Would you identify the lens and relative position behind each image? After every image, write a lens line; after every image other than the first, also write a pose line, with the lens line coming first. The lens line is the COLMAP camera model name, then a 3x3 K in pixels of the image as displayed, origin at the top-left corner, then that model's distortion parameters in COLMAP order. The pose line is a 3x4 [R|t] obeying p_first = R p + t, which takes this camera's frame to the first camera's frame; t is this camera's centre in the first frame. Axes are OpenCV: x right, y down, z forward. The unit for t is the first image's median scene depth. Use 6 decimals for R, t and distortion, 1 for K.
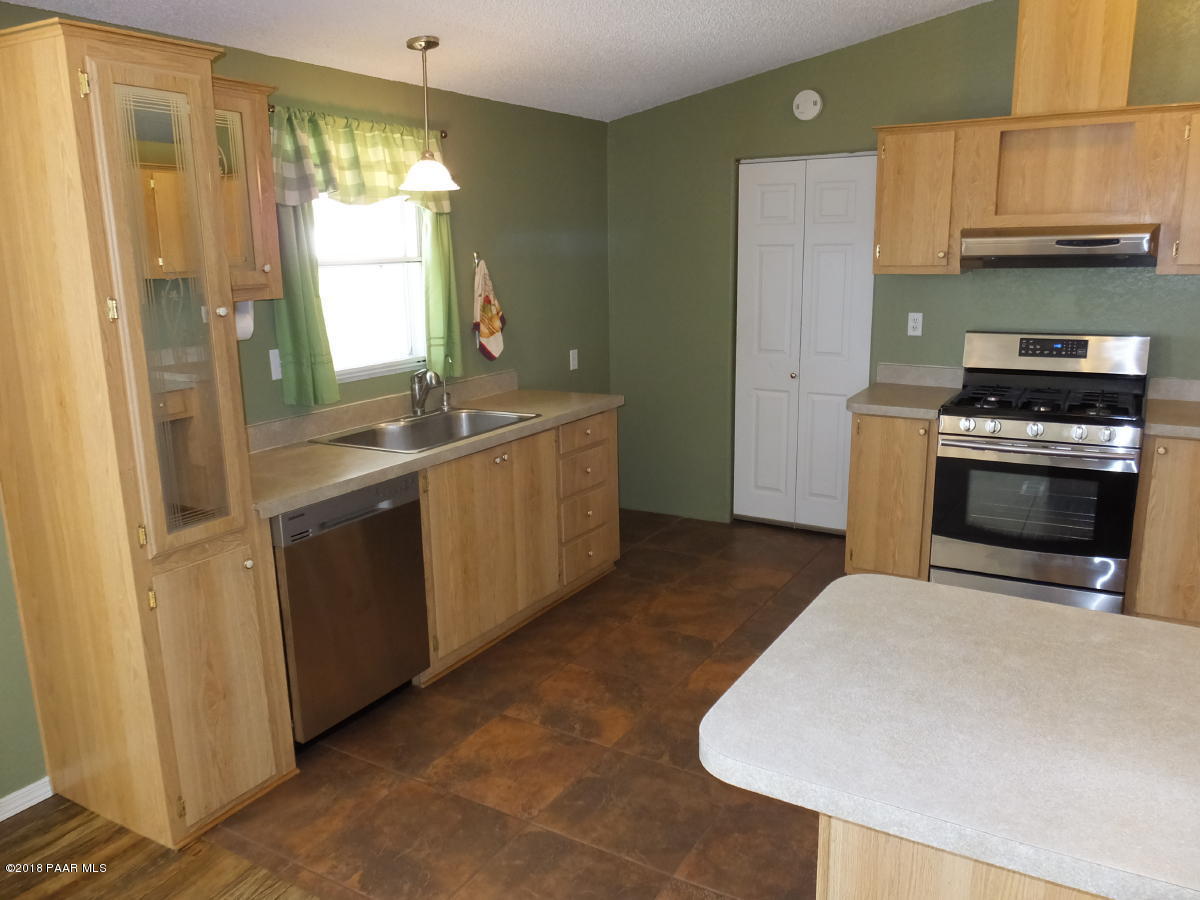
lens RADIAL K [[910.5, 0, 600.0], [0, 910.5, 450.0], [0, 0, 1]] dist [-0.014212, -0.004607]
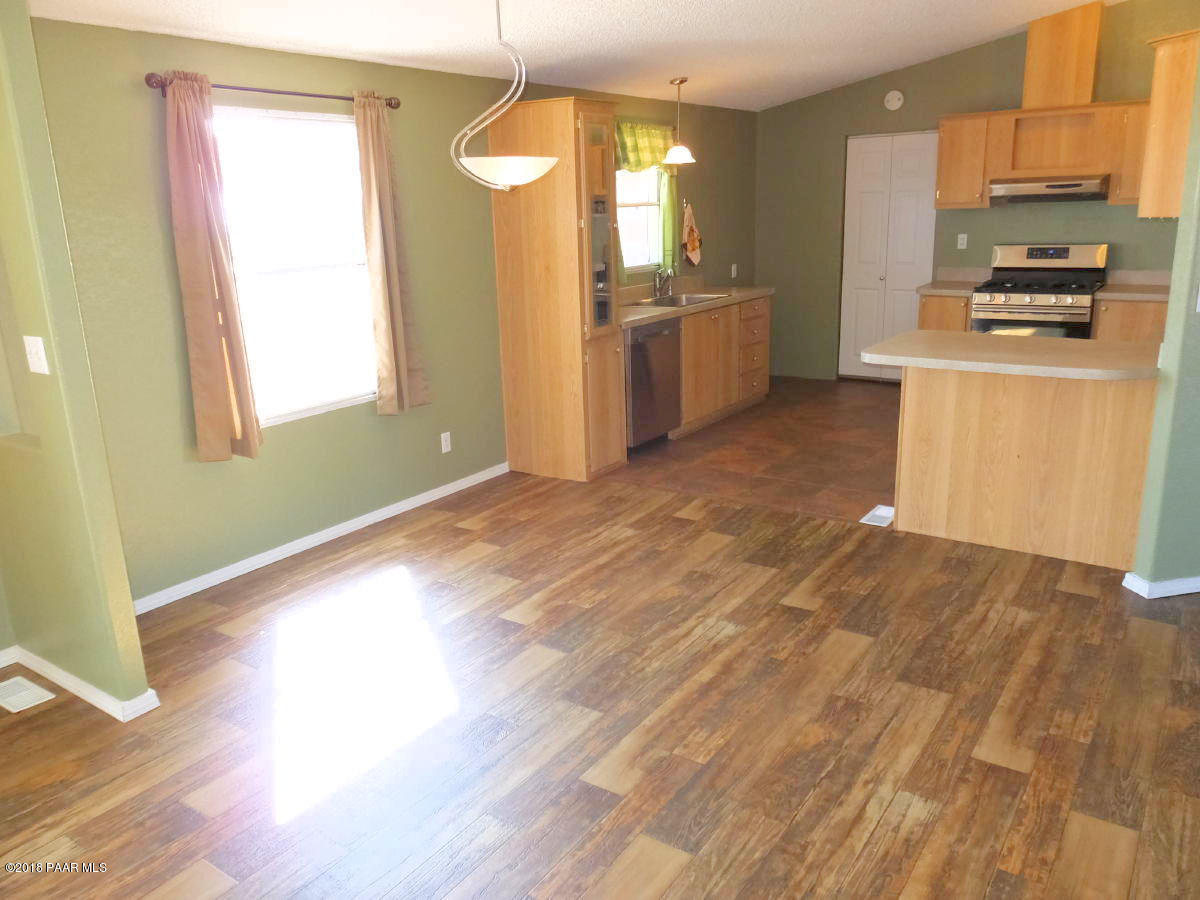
lens RADIAL K [[899.4, 0, 600.0], [0, 899.4, 450.0], [0, 0, 1]] dist [-0.007898, -0.013276]
pose [[0.996714, 0.004688, -0.080871, -0.169692], [-0.000720, 0.998797, 0.049028, 0.165706], [0.081003, -0.048809, 0.995518, -0.692403]]
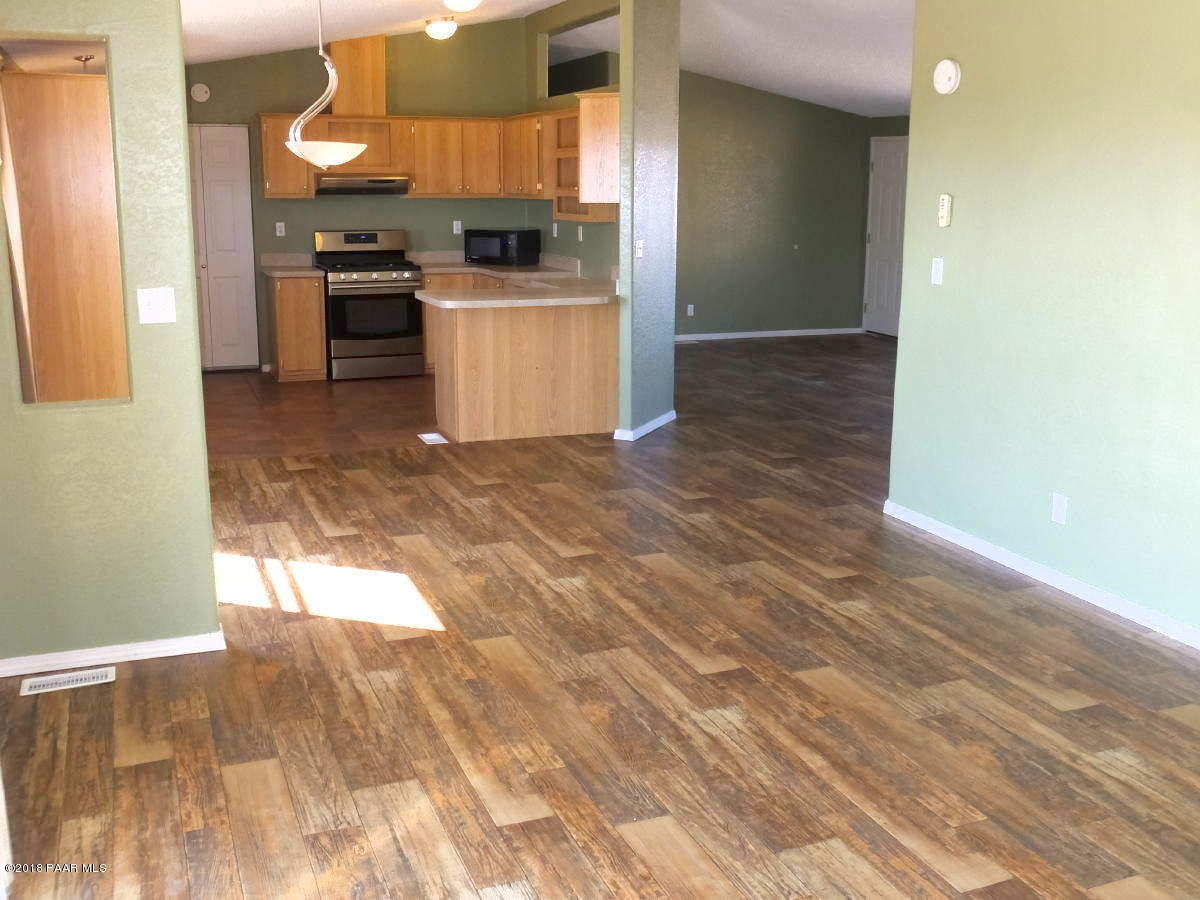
lens RADIAL K [[1209.2, 0, 600.0], [0, 1209.2, 450.0], [0, 0, 1]] dist [-0.047535, -0.005749]
pose [[0.613212, -0.146811, 0.776156, -1.228276], [0.153902, 0.985952, 0.064902, 0.239590], [-0.774781, 0.079653, 0.627192, -0.929788]]
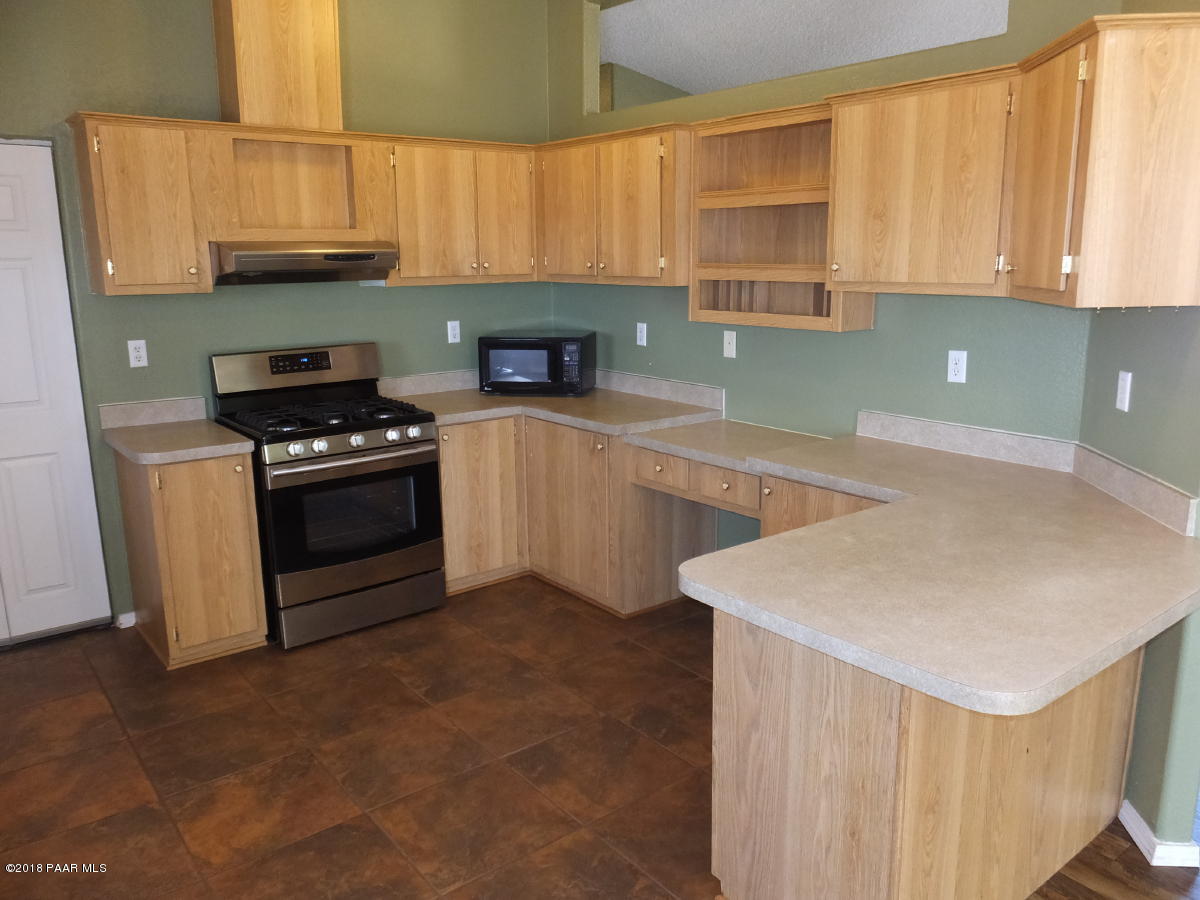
lens RADIAL K [[910.5, 0, 600.0], [0, 910.5, 450.0], [0, 0, 1]] dist [-0.014212, -0.004607]
pose [[0.352719, -0.178069, 0.918630, -0.337810], [0.208591, 0.971986, 0.108321, -0.060663], [-0.912184, 0.153411, 0.379982, 0.343599]]
